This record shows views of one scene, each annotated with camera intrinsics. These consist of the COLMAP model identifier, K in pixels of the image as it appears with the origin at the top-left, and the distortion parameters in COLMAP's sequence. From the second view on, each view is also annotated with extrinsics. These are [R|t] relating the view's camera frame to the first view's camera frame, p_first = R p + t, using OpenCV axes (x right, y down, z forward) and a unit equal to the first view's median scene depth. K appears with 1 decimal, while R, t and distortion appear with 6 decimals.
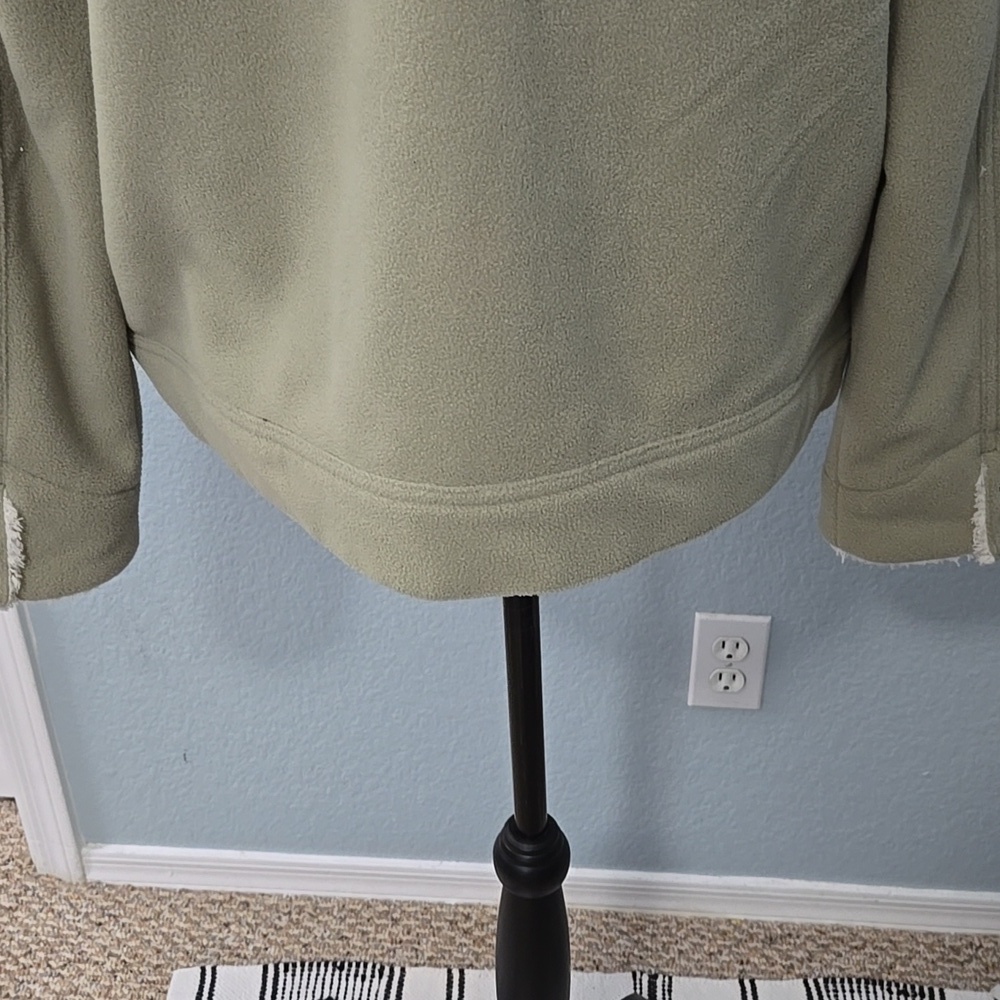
lens RADIAL K [[1467.1, 0, 489.2], [0, 1467.1, 504.7], [0, 0, 1]] dist [0.072867, -0.071806]
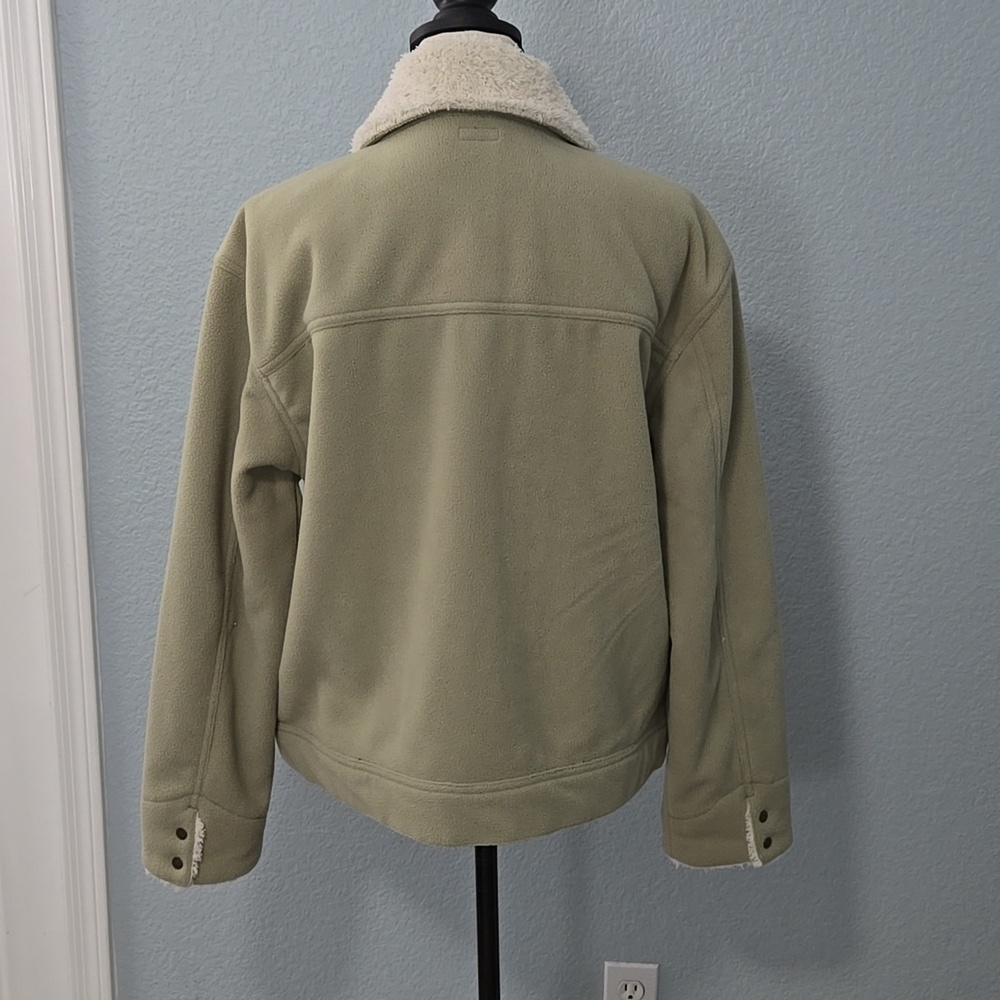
lens RADIAL K [[1448.5, 0, 492.6], [0, 1448.5, 495.5], [0, 0, 1]] dist [0.071316, -0.065794]
pose [[0.998980, 0.015539, 0.042392, -0.031184], [-0.000079, 0.939509, -0.342525, 0.130750], [-0.045150, 0.342172, 0.938552, -0.442696]]
